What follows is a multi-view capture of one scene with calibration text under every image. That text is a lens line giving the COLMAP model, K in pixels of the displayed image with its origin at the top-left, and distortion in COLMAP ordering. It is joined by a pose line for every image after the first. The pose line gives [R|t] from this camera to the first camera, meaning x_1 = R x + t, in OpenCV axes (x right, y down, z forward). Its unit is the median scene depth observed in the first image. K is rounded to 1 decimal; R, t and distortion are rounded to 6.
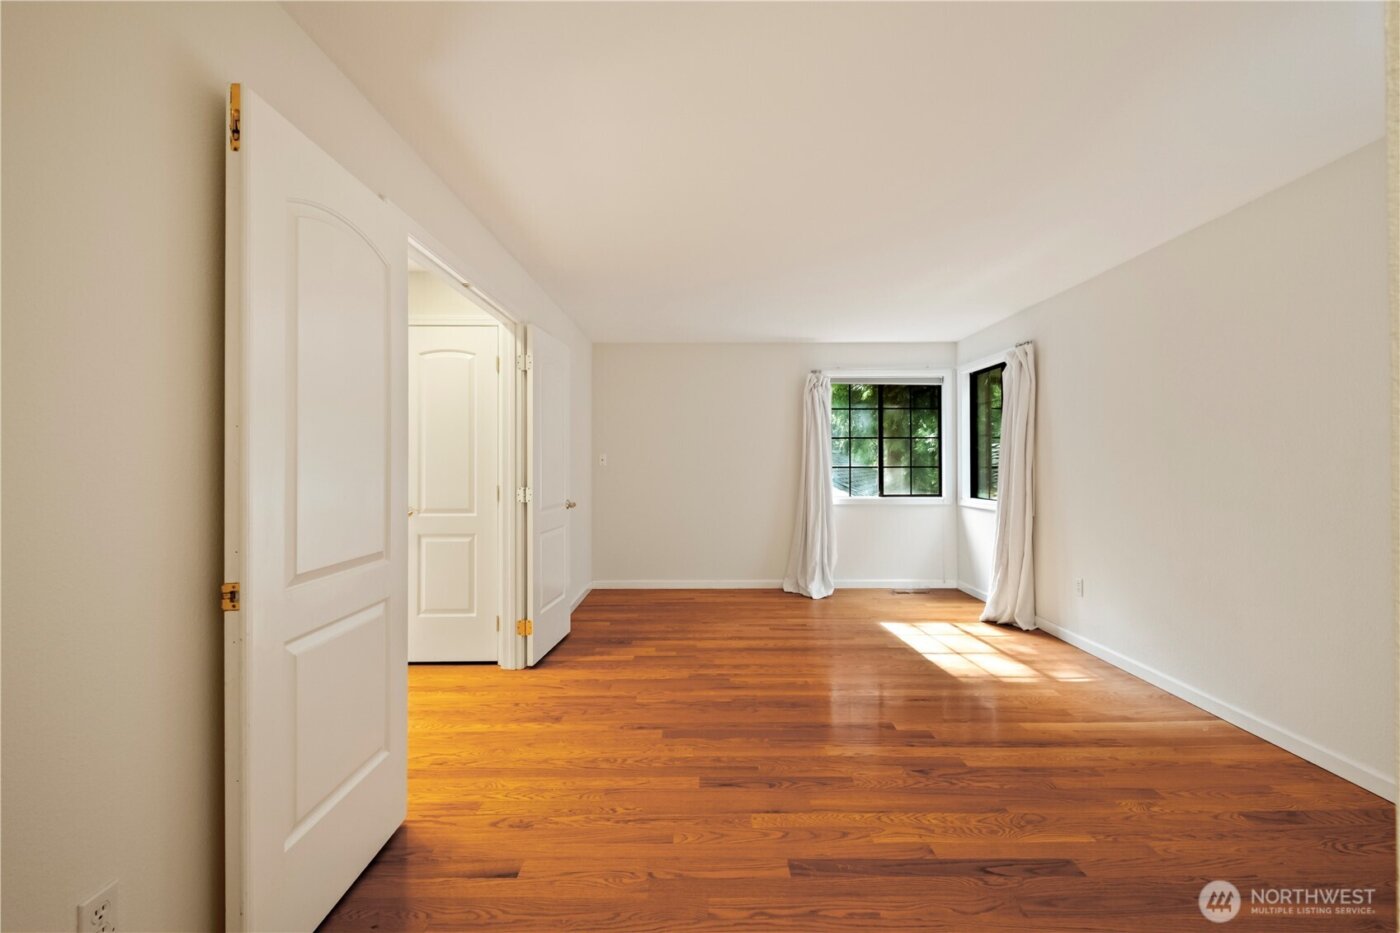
lens RADIAL K [[606.1, 0, 695.0], [0, 606.1, 463.1], [0, 0, 1]] dist [0.004368, -0.009478]
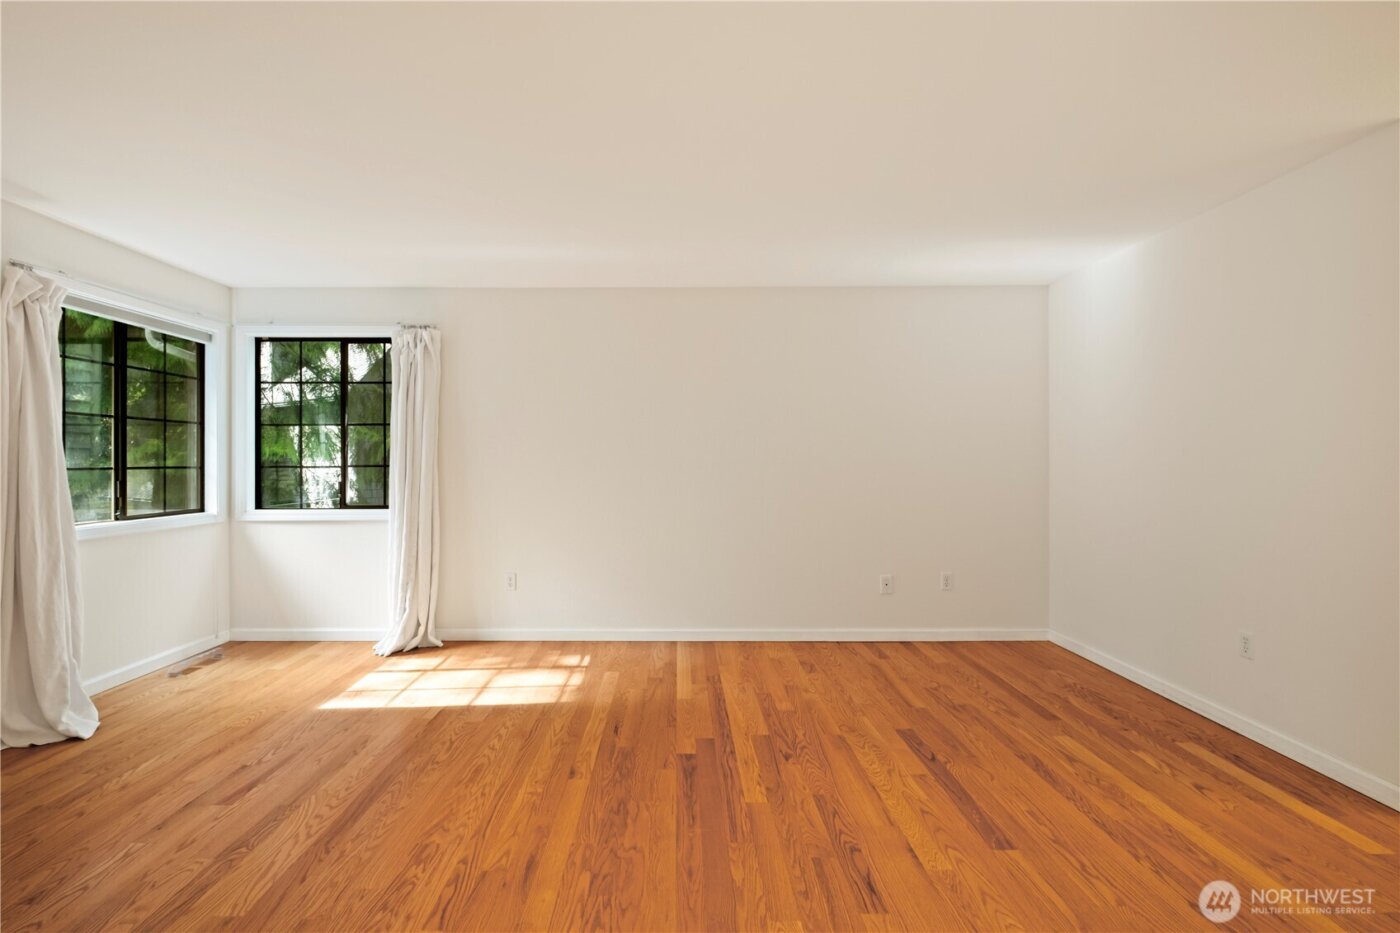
lens RADIAL K [[606.1, 0, 695.0], [0, 606.1, 463.1], [0, 0, 1]] dist [0.004368, -0.009478]
pose [[-0.007218, 0.001131, 0.999973, -0.452804], [0.001579, 0.999998, -0.001119, 0.005584], [-0.999973, 0.001570, -0.007220, 0.796519]]
